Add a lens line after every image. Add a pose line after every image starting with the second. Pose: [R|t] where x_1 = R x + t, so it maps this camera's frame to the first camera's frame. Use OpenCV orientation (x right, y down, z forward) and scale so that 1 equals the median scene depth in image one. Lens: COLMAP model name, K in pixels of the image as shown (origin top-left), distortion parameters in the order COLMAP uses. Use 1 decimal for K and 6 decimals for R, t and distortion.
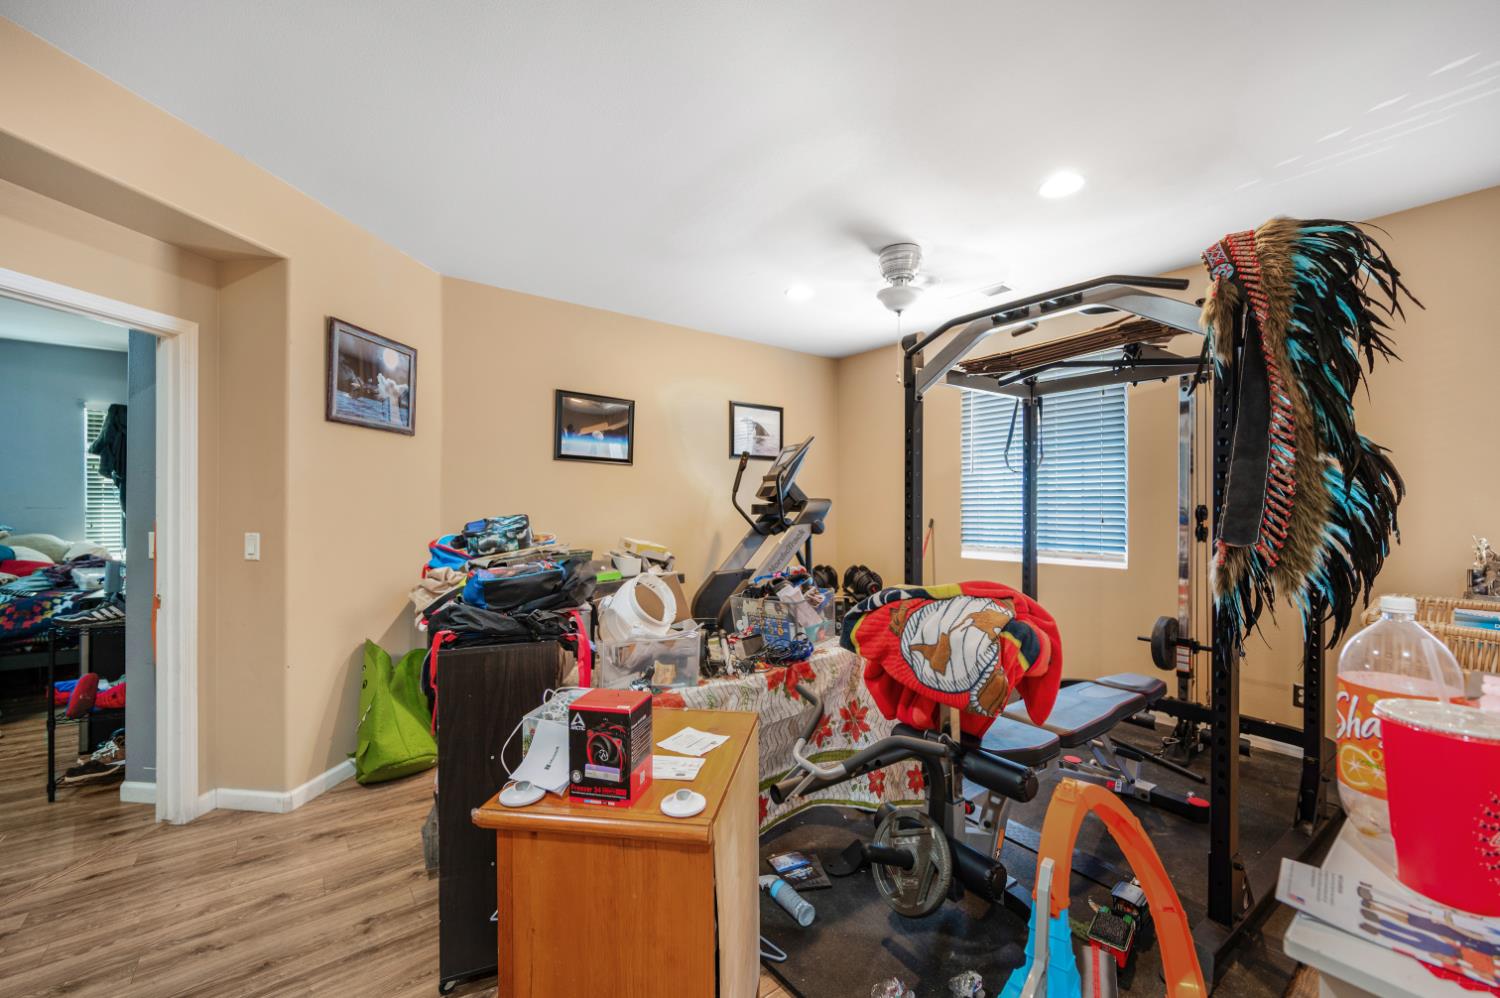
lens RADIAL K [[594.4, 0, 752.1], [0, 594.4, 498.9], [0, 0, 1]] dist [-0.000749, 0.000250]
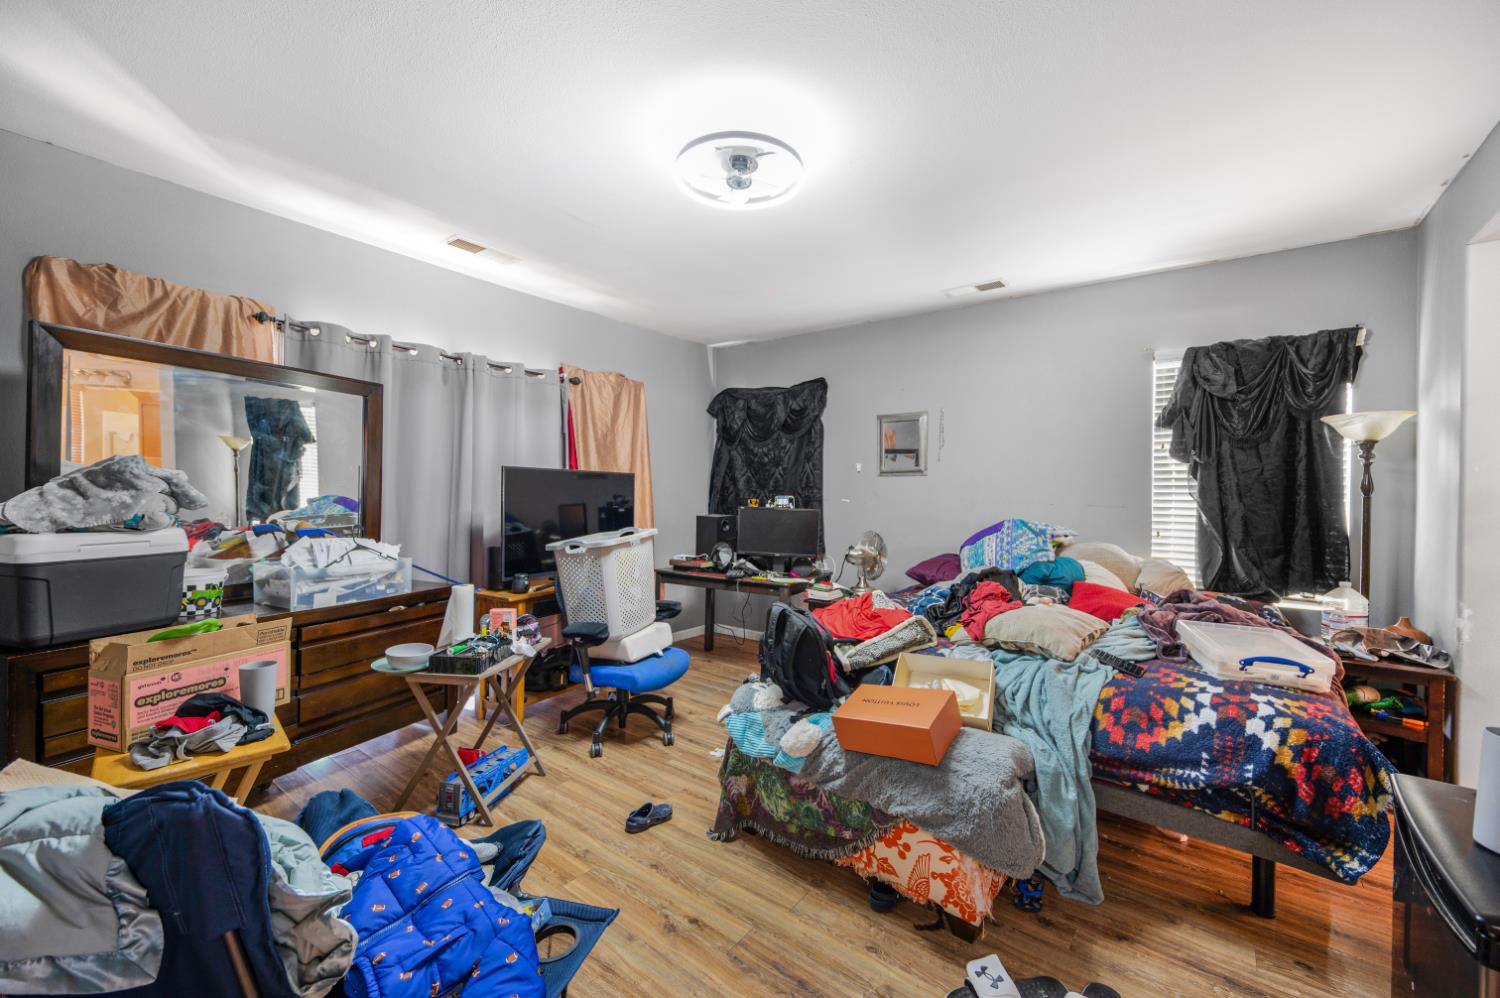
lens RADIAL K [[594.4, 0, 750.4], [0, 594.4, 498.8], [0, 0, 1]] dist [-0.000749, 0.000250]
pose [[0.243256, 0.009476, -0.969916, -0.581250], [-0.008997, 0.999931, 0.007513, 0.003694], [0.969920, 0.006898, 0.243324, 0.394733]]
